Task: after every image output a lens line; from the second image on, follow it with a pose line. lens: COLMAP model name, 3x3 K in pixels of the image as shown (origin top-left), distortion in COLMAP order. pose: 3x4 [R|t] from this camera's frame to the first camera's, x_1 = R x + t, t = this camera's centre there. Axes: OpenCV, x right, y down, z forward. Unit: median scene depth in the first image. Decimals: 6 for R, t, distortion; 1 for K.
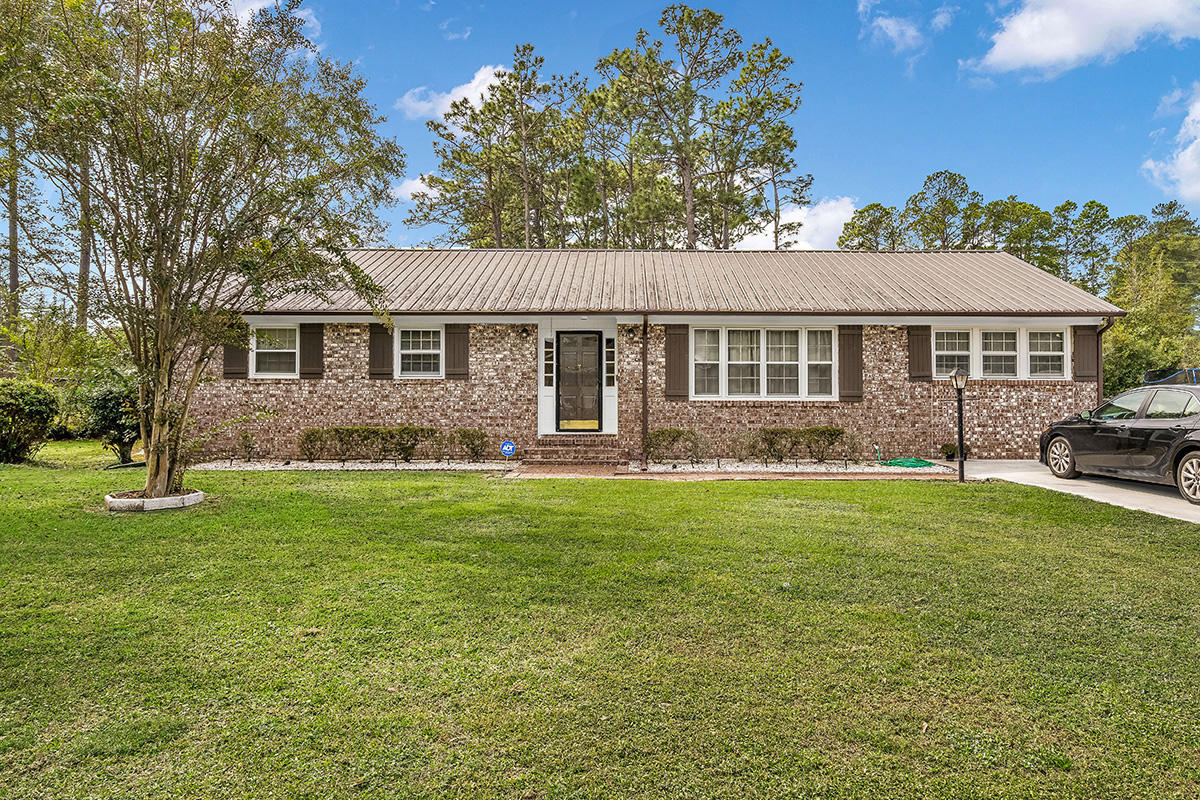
lens RADIAL K [[695.6, 0, 600.0], [0, 695.6, 400.0], [0, 0, 1]] dist [0.003608, 0.001131]
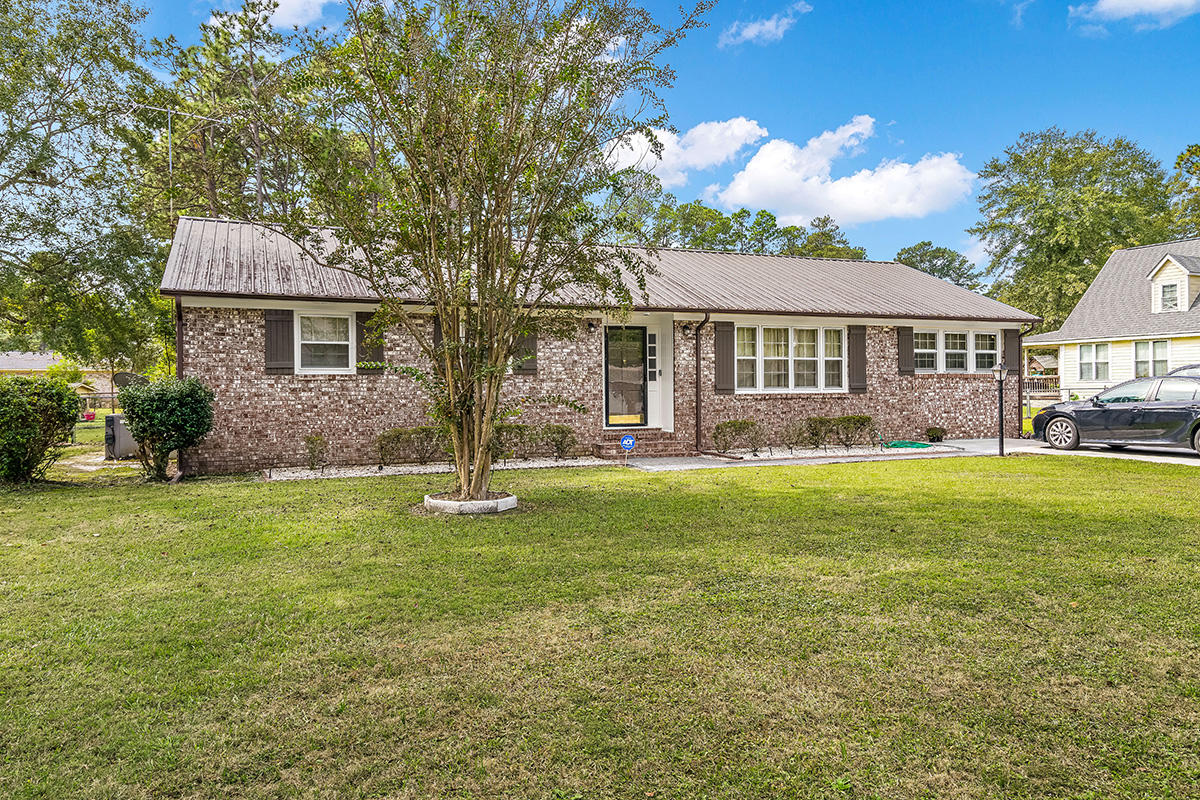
lens RADIAL K [[759.0, 0, 540.7], [0, 759.0, 404.9], [0, 0, 1]] dist [0.004605, 0.000229]
pose [[0.941164, -0.016341, 0.337555, -0.541748], [0.013347, 0.999848, 0.011188, 0.000743], [-0.337687, -0.006024, 0.941239, 0.007054]]
